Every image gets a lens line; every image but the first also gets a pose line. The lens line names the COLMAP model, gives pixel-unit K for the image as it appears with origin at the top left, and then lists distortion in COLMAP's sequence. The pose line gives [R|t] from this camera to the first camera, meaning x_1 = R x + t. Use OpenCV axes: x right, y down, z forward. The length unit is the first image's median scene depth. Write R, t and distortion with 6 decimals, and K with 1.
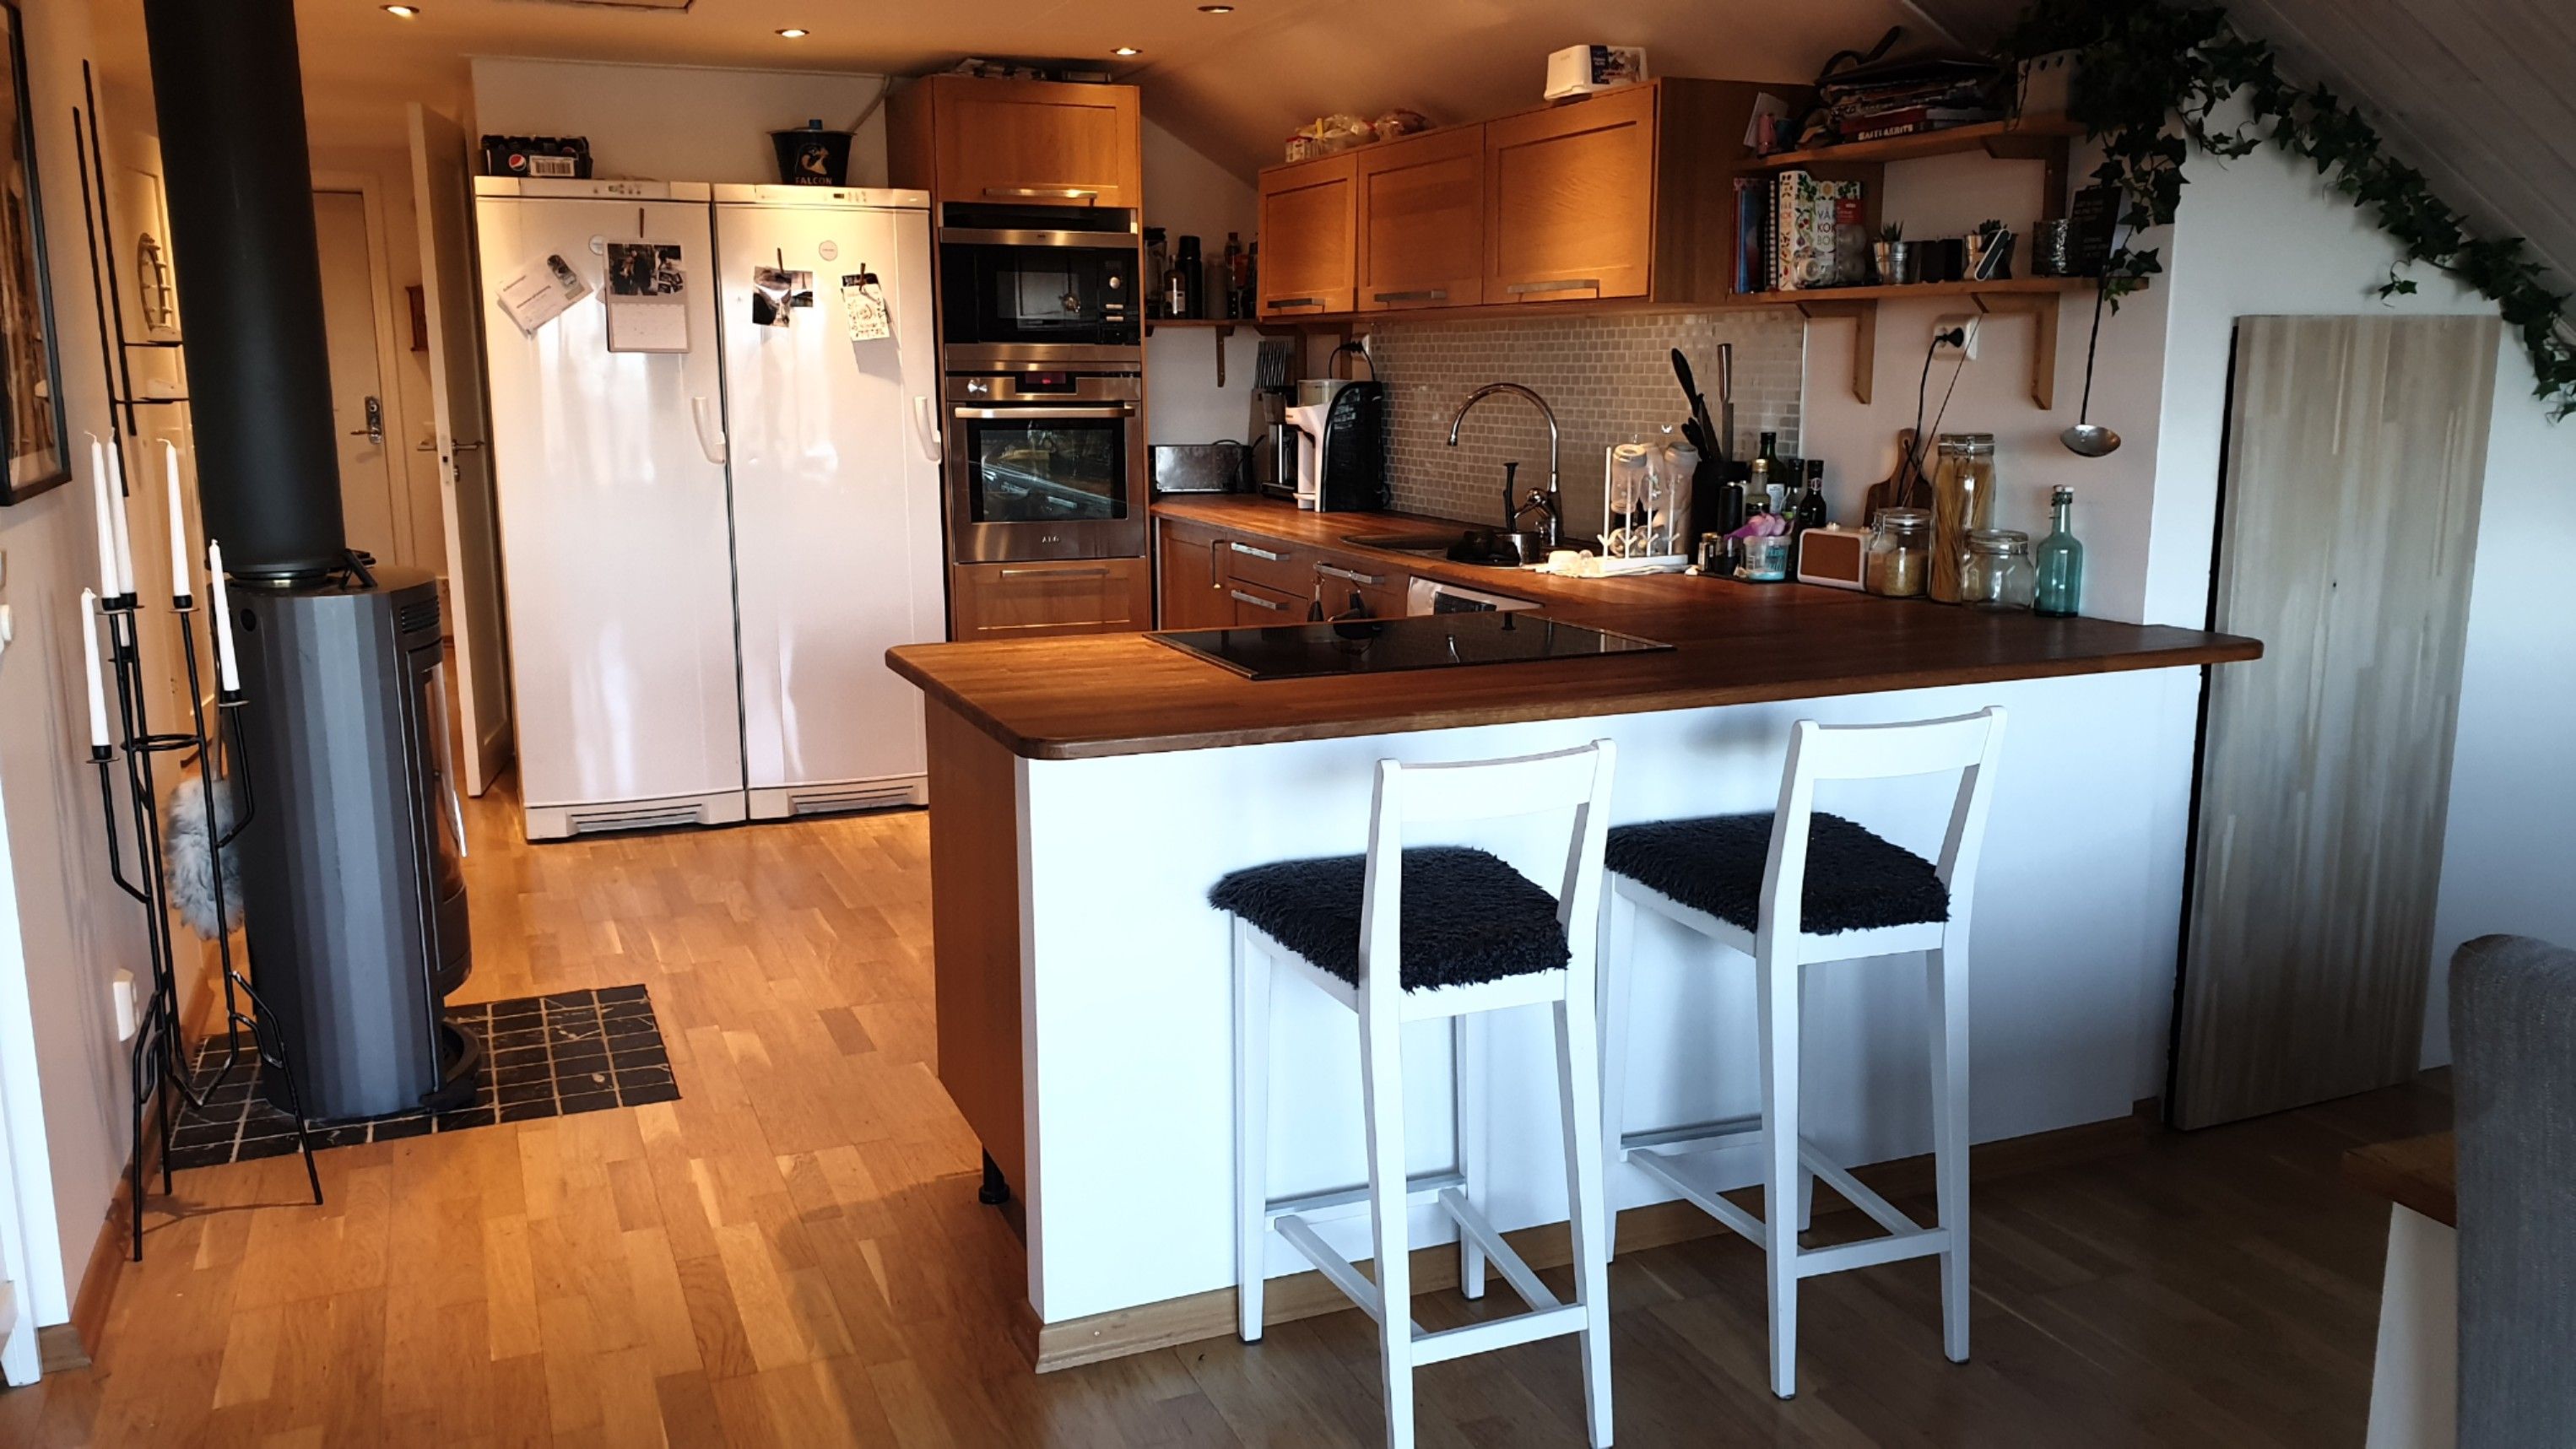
lens RADIAL K [[2033.7, 0, 1288.0], [0, 2033.7, 724.5], [0, 0, 1]] dist [0.026180, -0.000147]
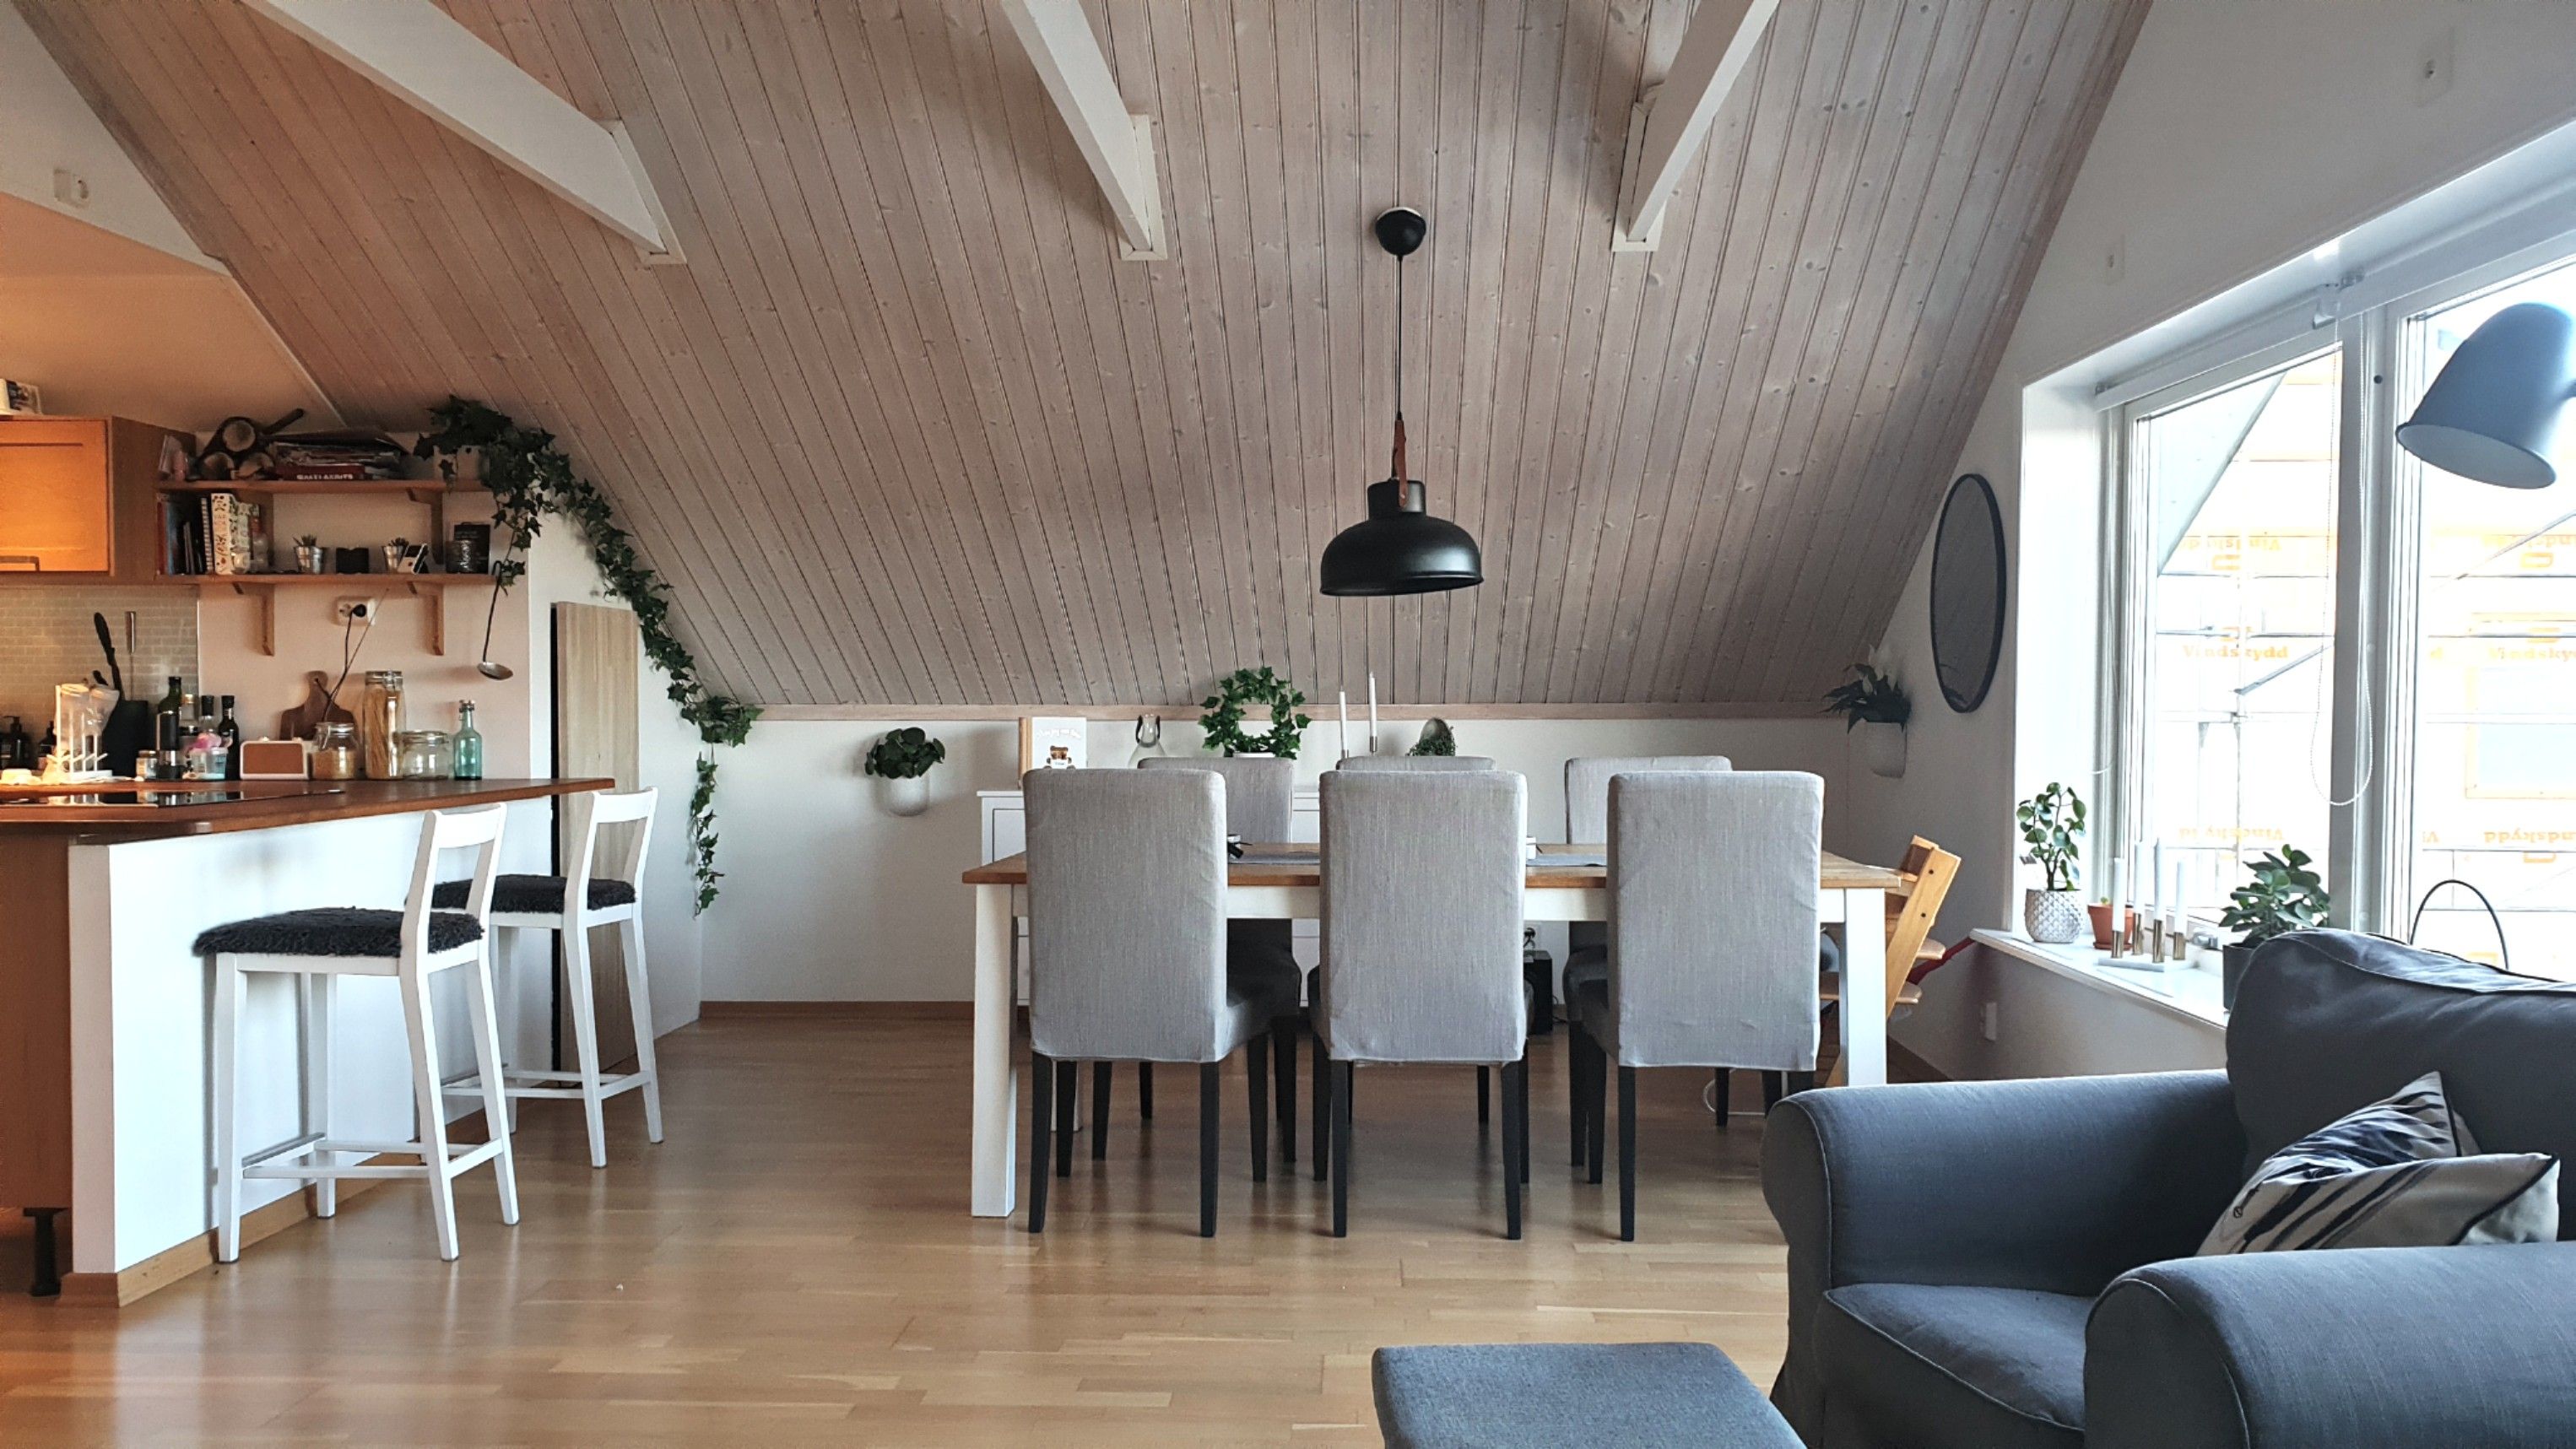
lens RADIAL K [[2033.7, 0, 1288.0], [0, 2033.7, 724.5], [0, 0, 1]] dist [0.026180, -0.000147]
pose [[0.435676, -0.008948, 0.900059, -0.748806], [0.160583, 0.984681, -0.067941, 0.110886], [-0.885663, 0.174134, 0.430439, -0.265009]]
